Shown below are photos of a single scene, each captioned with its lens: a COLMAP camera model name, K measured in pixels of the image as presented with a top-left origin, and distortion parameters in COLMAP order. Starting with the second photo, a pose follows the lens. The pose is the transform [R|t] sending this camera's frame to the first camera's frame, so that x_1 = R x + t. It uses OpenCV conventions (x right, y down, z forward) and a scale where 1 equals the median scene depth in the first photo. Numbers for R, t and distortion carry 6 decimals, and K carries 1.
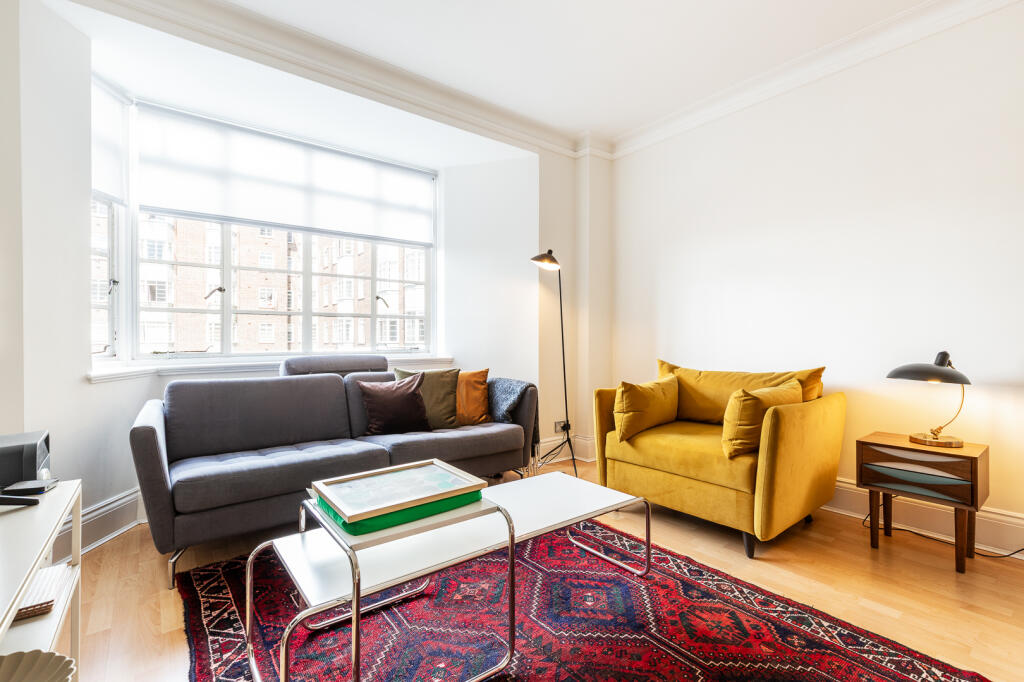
lens RADIAL K [[477.1, 0, 520.7], [0, 477.1, 337.7], [0, 0, 1]] dist [0.008579, -0.000396]
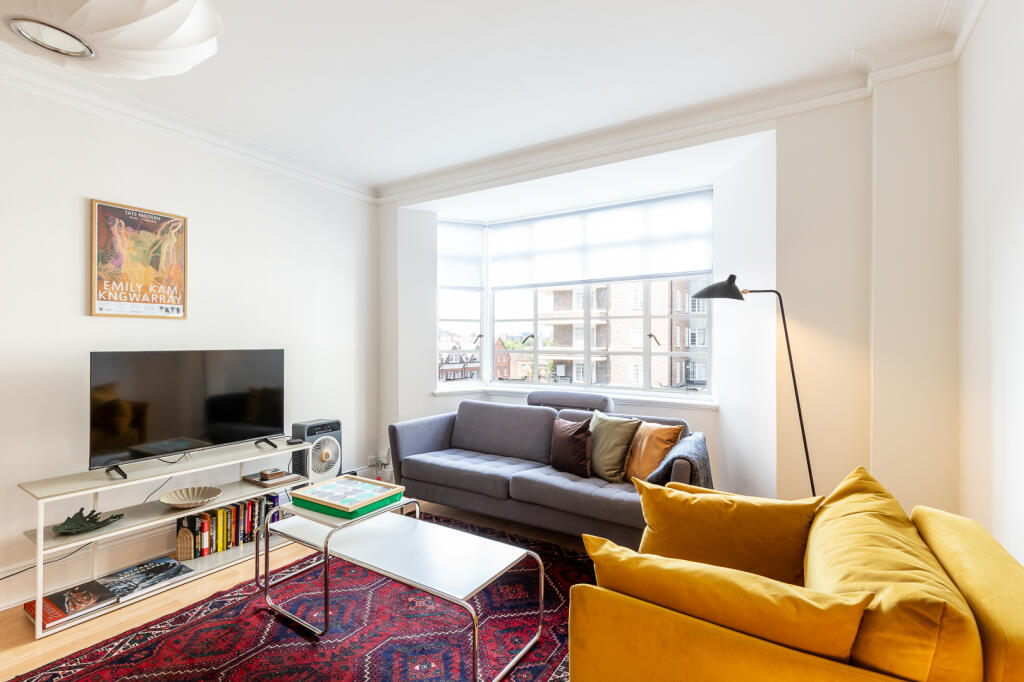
lens RADIAL K [[477.1, 0, 499.8], [0, 477.1, 339.5], [0, 0, 1]] dist [0.008579, -0.000396]
pose [[0.307503, 0.003351, -0.951541, 0.709716], [-0.000897, 0.999994, 0.003232, -0.100321], [0.951547, -0.000141, 0.307505, 0.502391]]
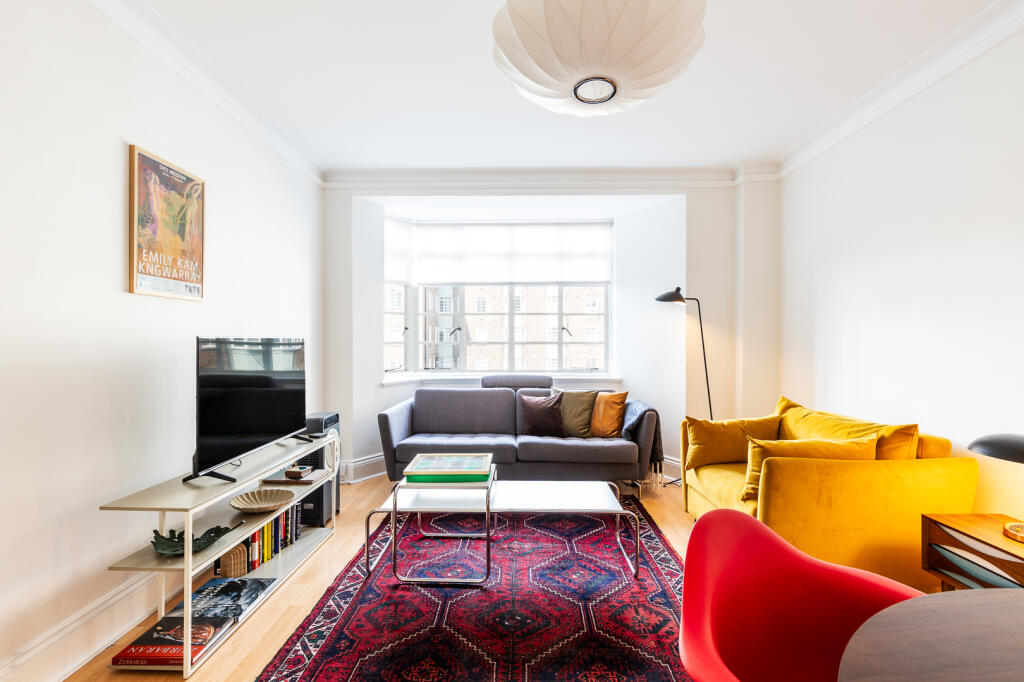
lens RADIAL K [[477.1, 0, 506.0], [0, 477.1, 340.4], [0, 0, 1]] dist [0.008579, -0.000396]
pose [[0.769140, 0.005244, -0.639058, 0.511753], [-0.001671, 0.999979, 0.006195, -0.076837], [0.639078, -0.003697, 0.769133, -0.104714]]
